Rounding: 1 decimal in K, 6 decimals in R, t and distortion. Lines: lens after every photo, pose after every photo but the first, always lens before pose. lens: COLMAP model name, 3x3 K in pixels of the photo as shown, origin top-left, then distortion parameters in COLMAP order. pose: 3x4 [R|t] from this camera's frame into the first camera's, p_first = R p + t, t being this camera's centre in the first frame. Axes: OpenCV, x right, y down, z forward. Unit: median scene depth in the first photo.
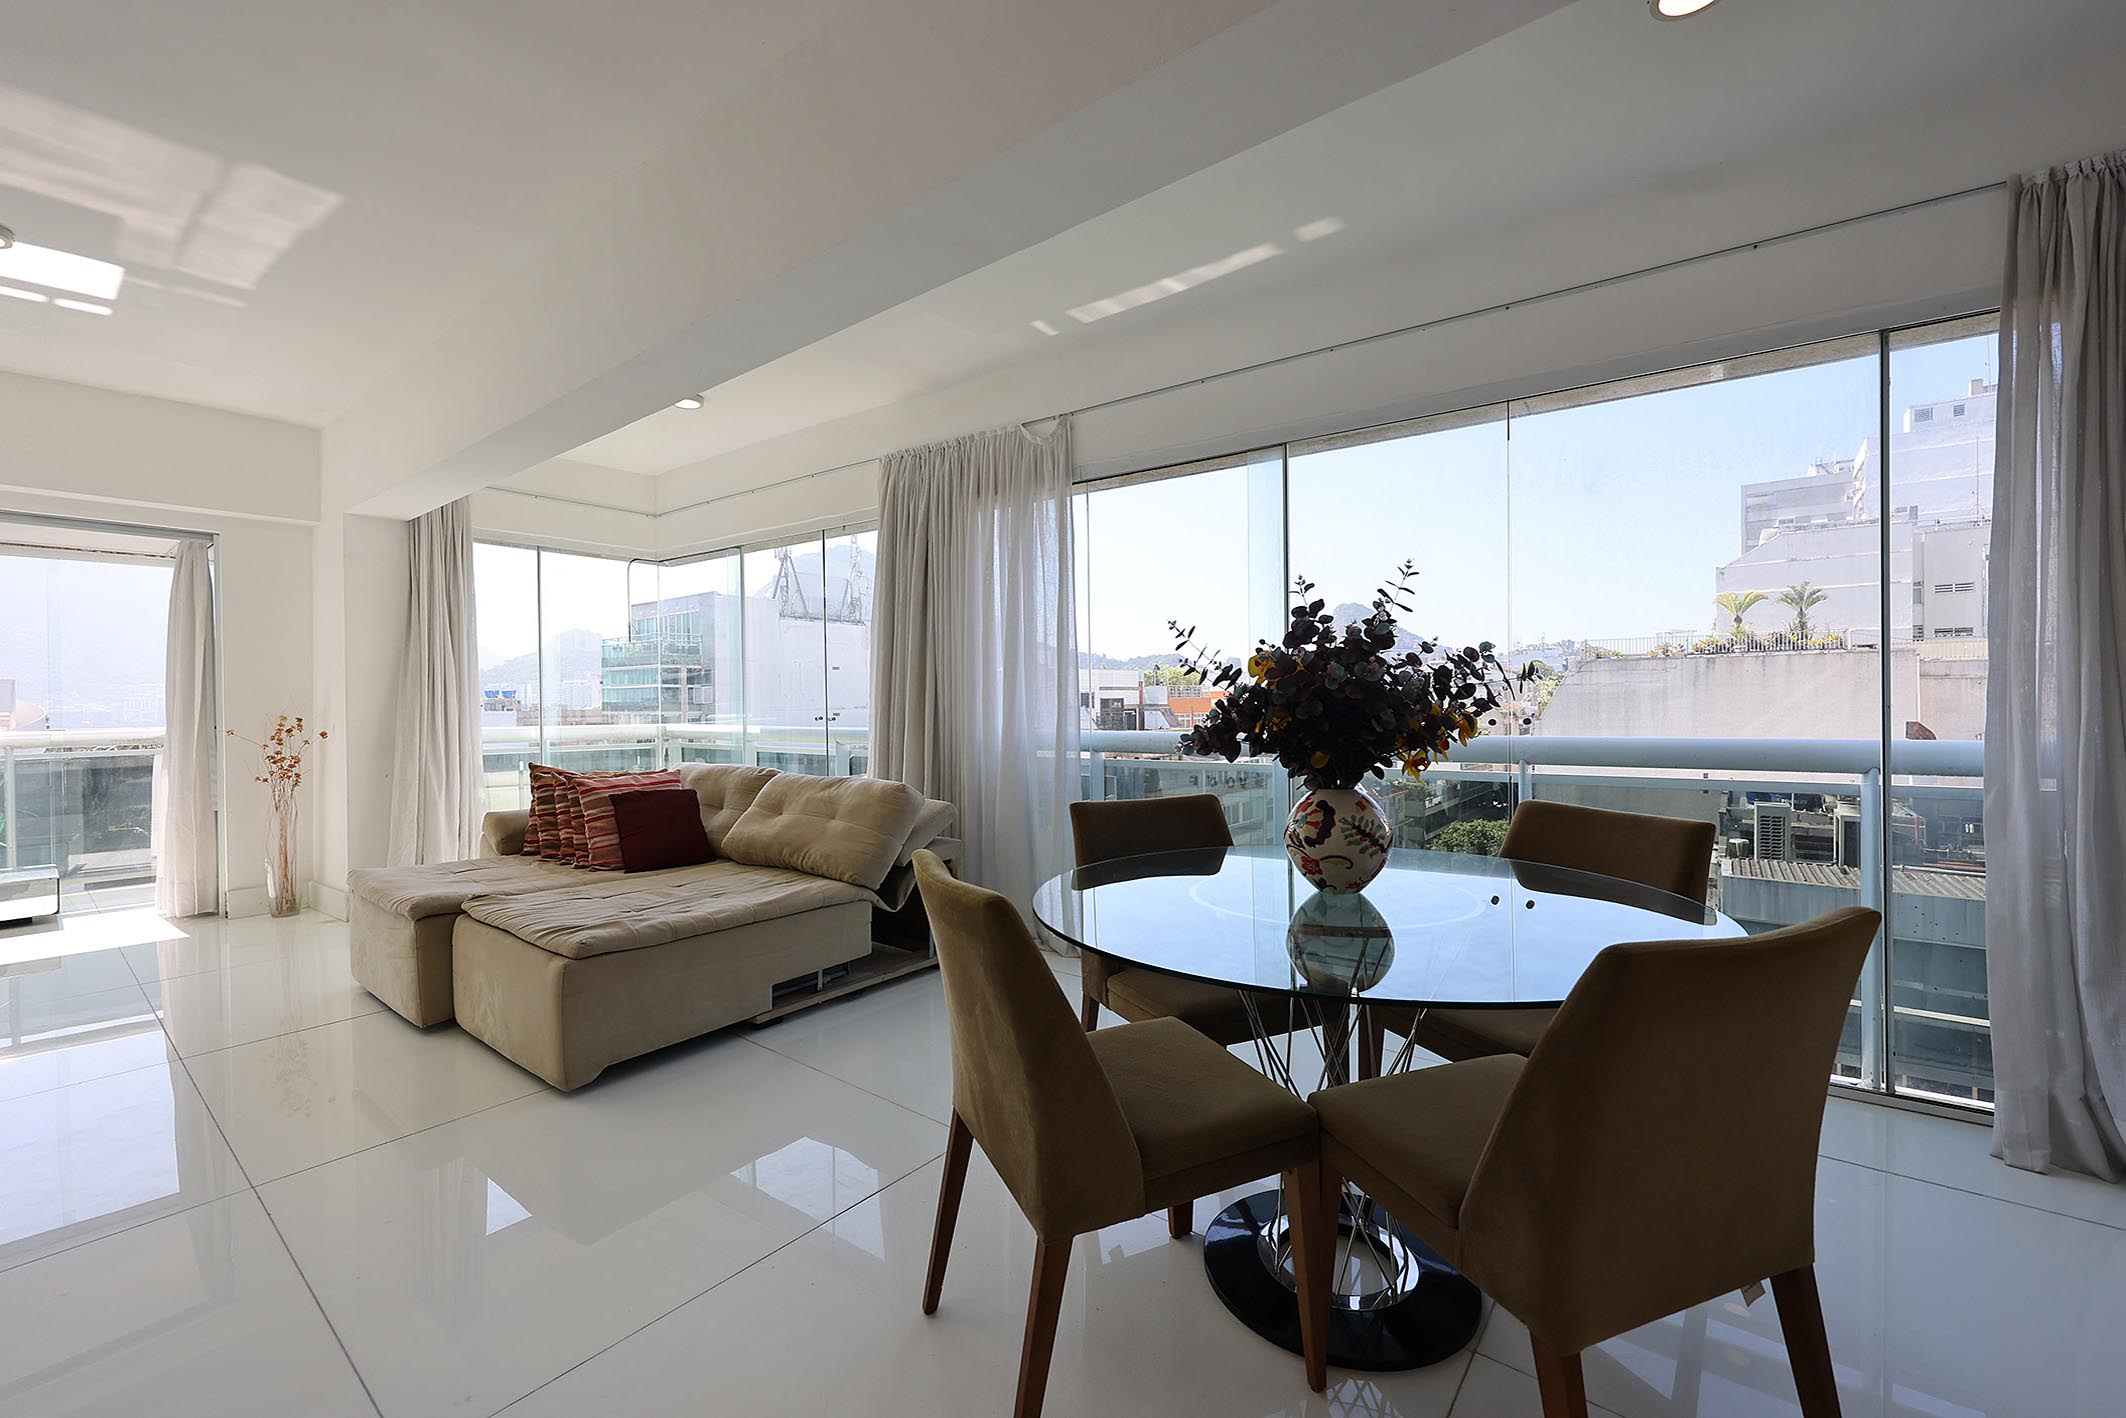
lens RADIAL K [[850.1, 0, 1056.3], [0, 850.1, 708.1], [0, 0, 1]] dist [-0.001692, -0.000083]
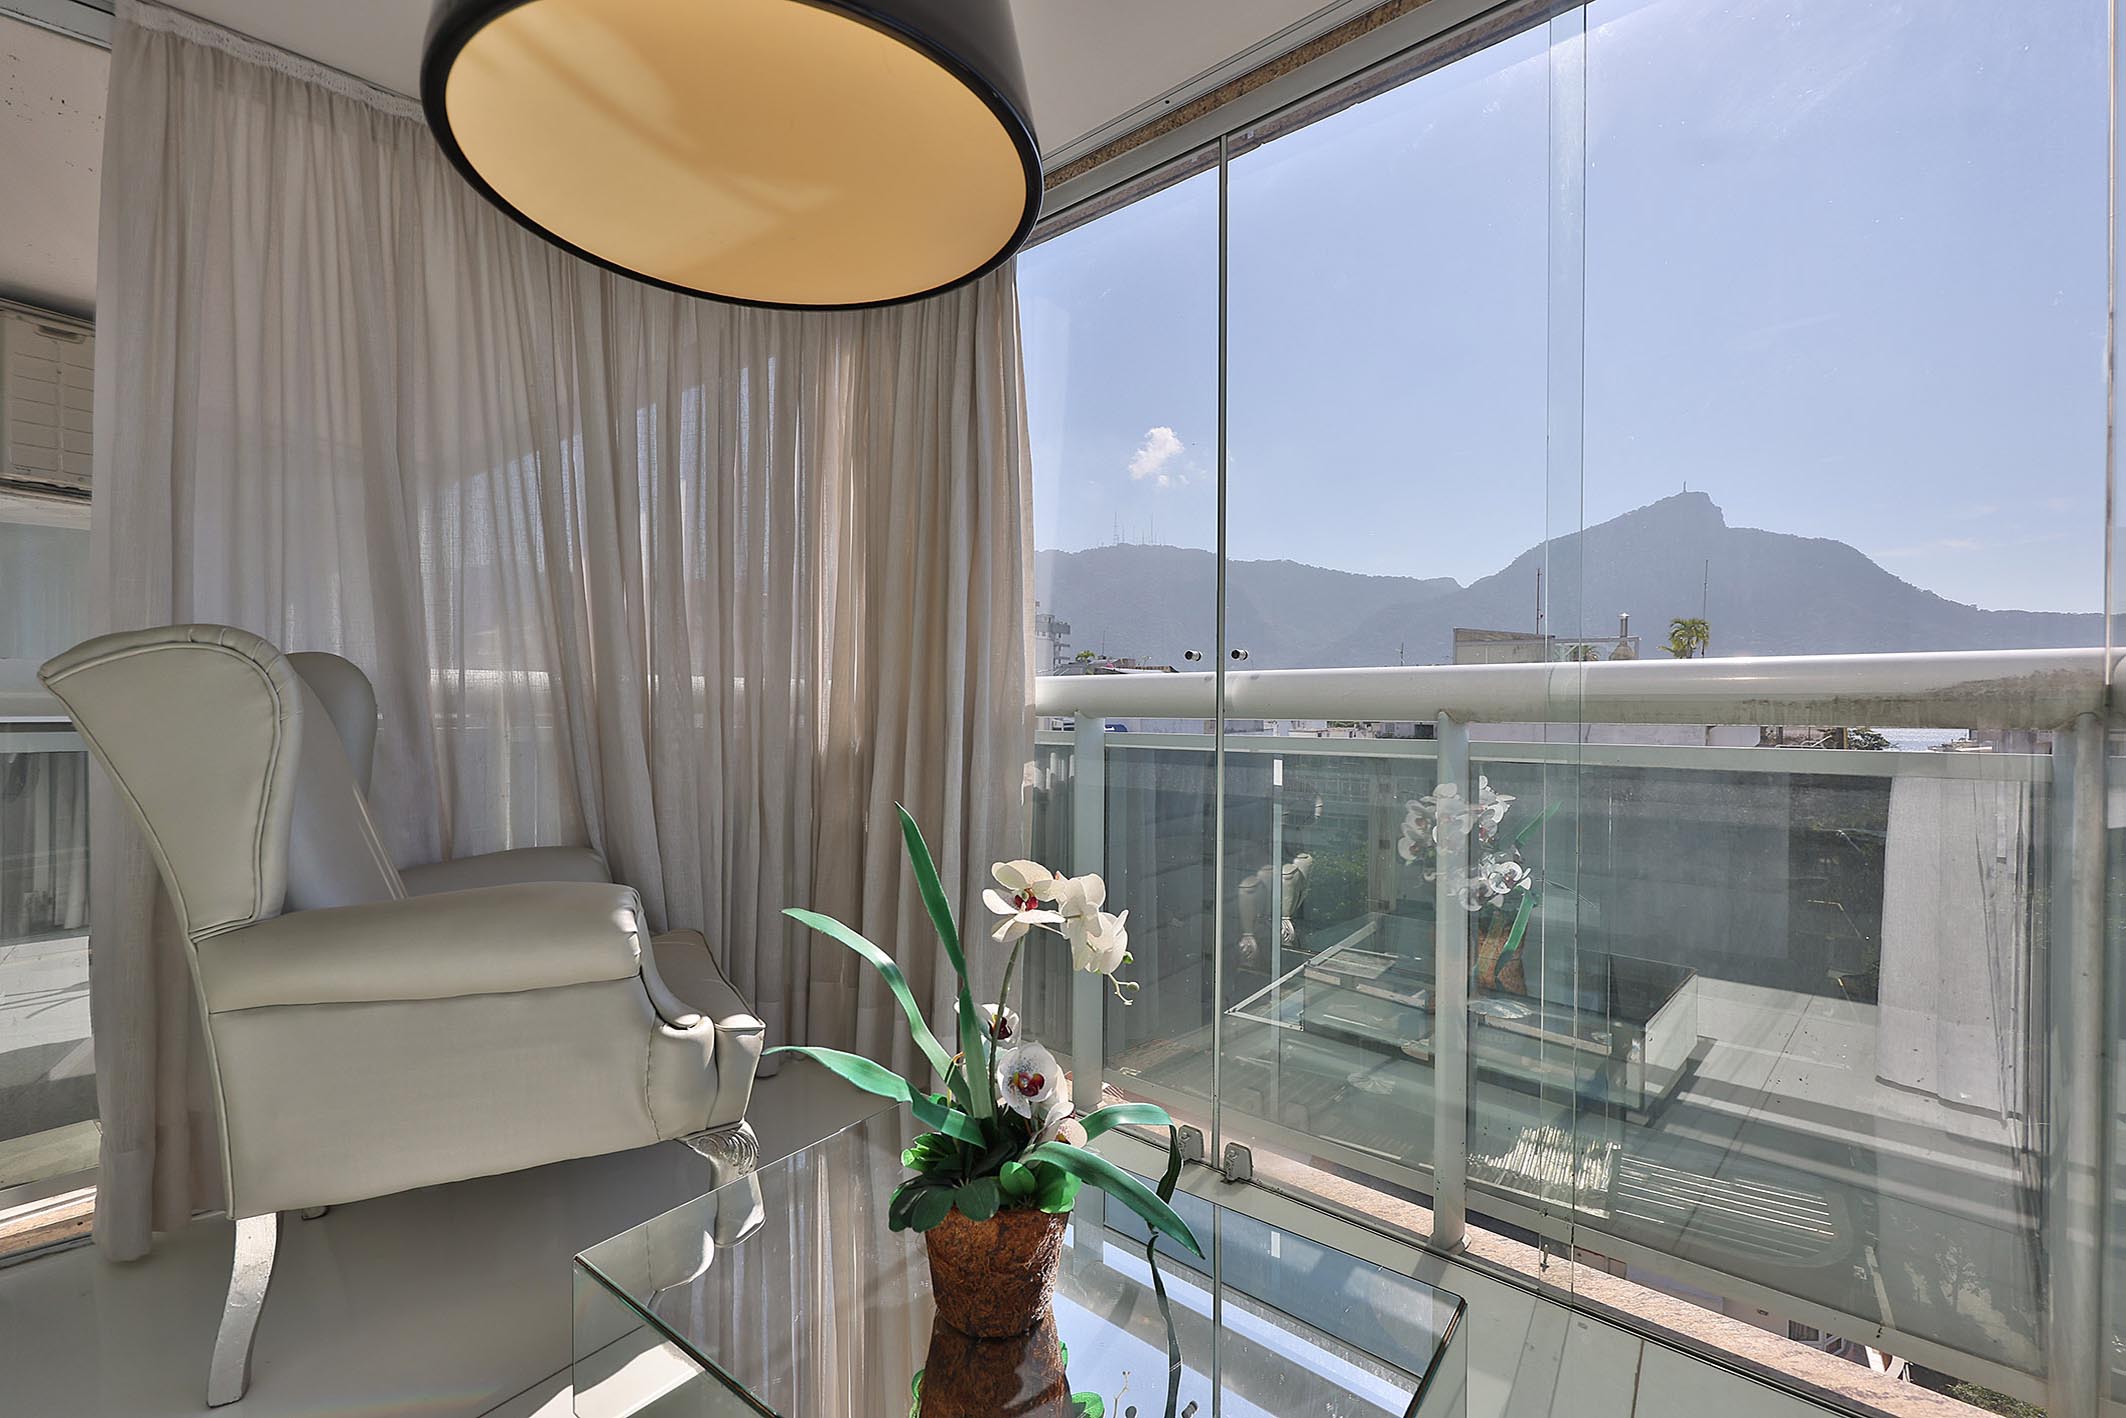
lens RADIAL K [[855.0, 0, 1064.0], [0, 855.0, 703.4], [0, 0, 1]] dist [0.001163, 0.000168]
pose [[0.028325, 0.000356, -0.999599, -1.435626], [-0.013535, 0.999908, -0.000028, 0.066733], [0.999507, 0.013530, 0.028327, 1.300512]]
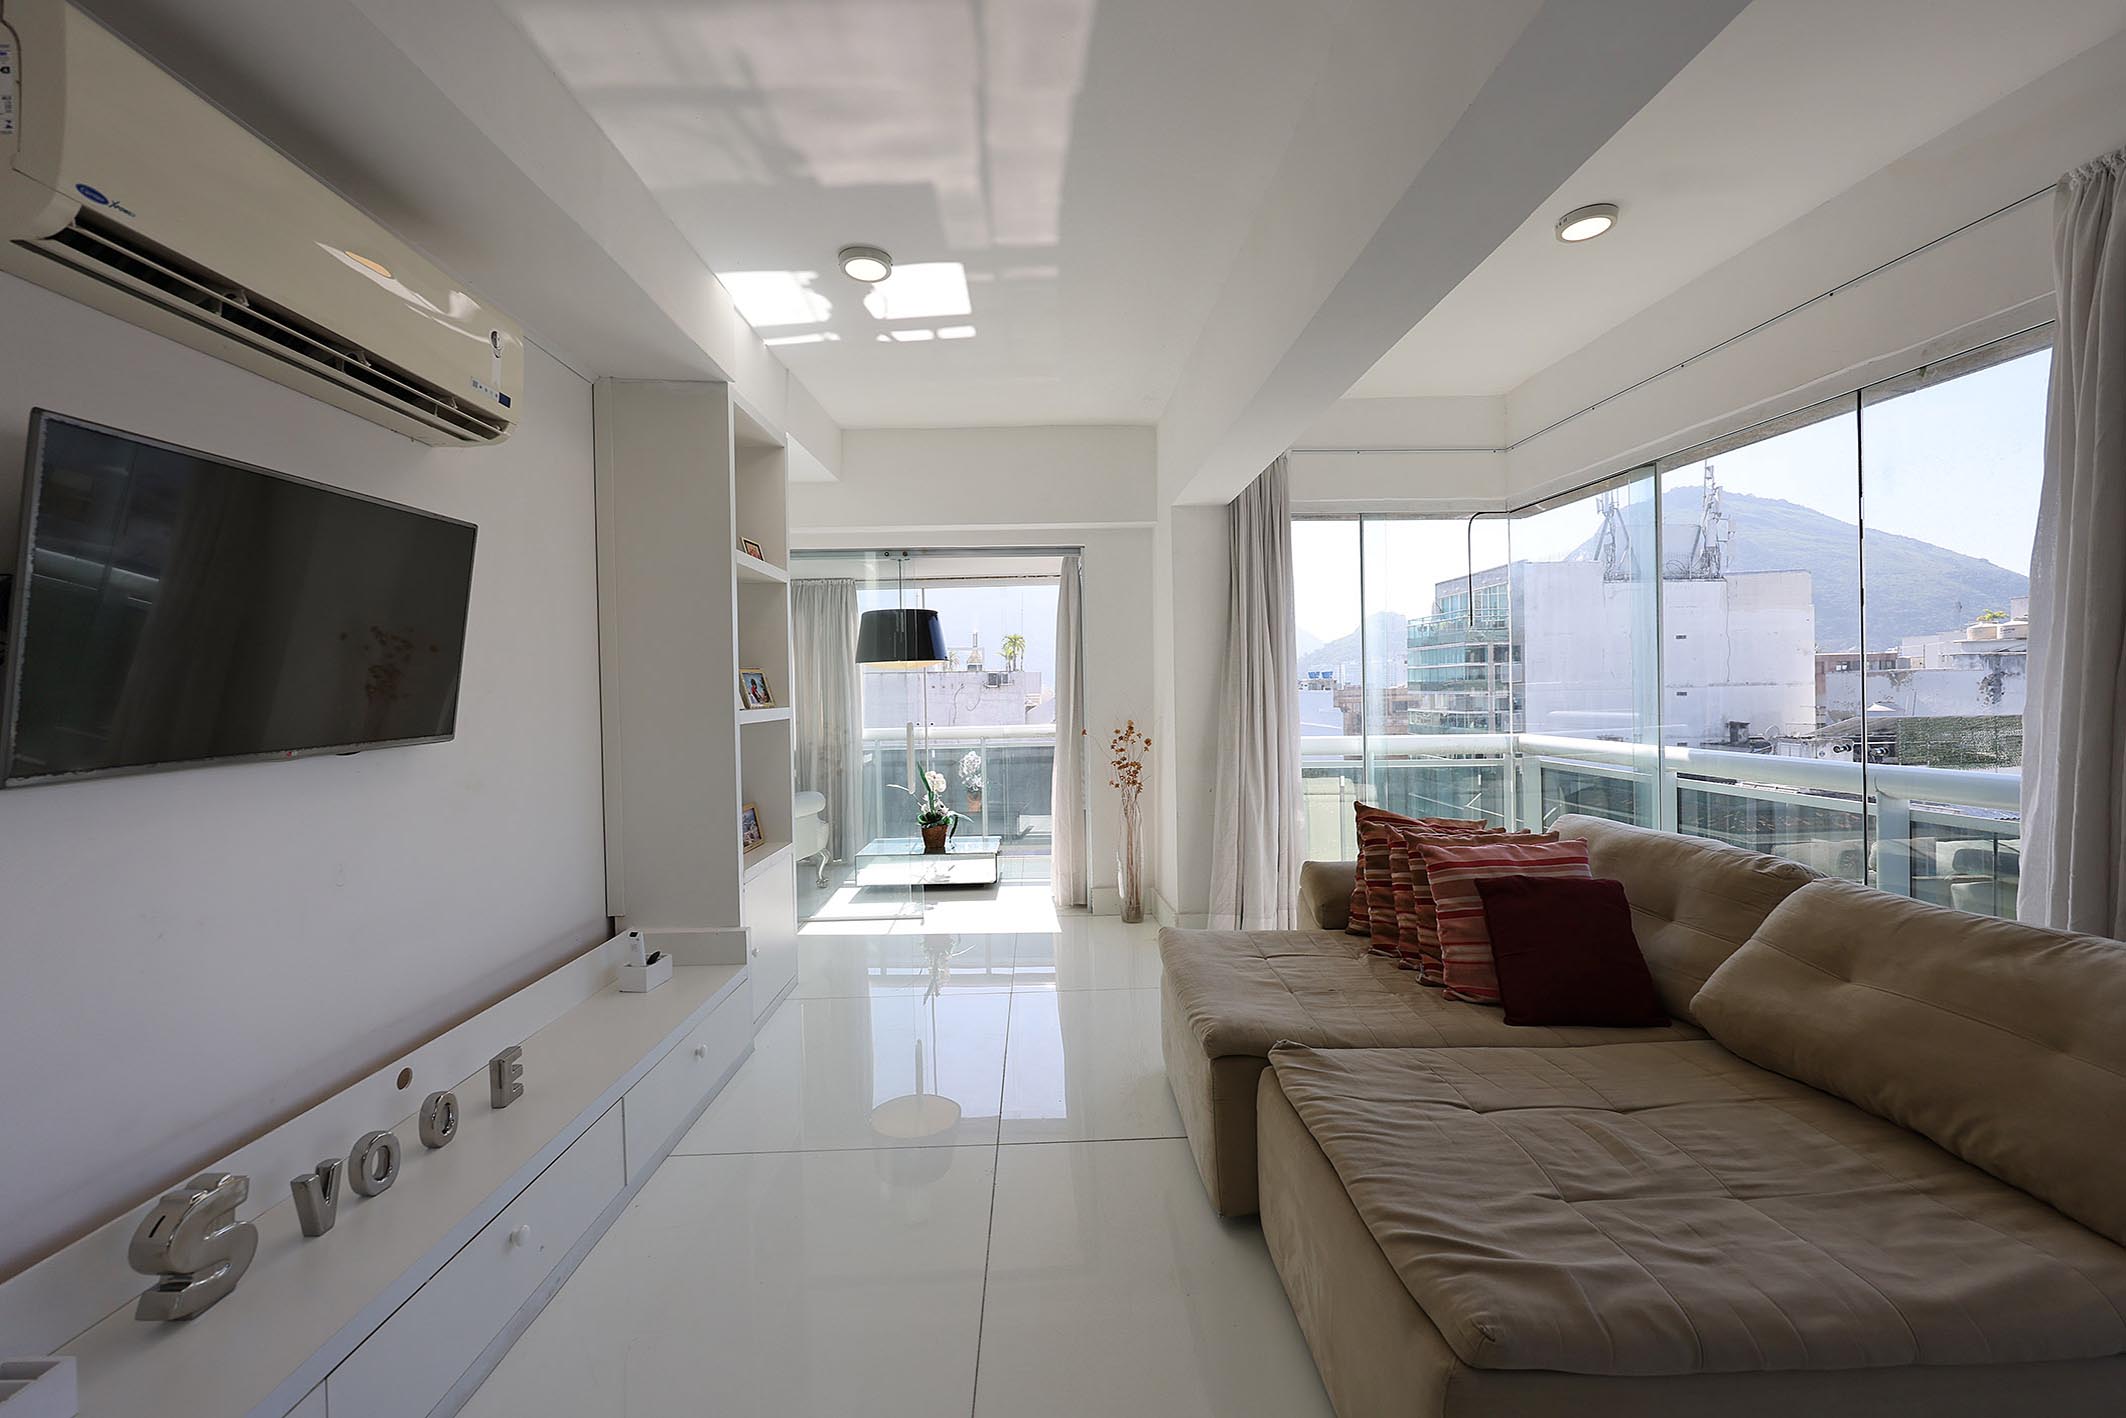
lens RADIAL K [[855.0, 0, 1064.0], [0, 855.0, 703.4], [0, 0, 1]] dist [0.001163, 0.000168]
pose [[0.644246, 0.009006, -0.764766, -0.261985], [0.006986, 0.999820, 0.017659, -0.041381], [0.764787, -0.016720, 0.644067, 0.400250]]
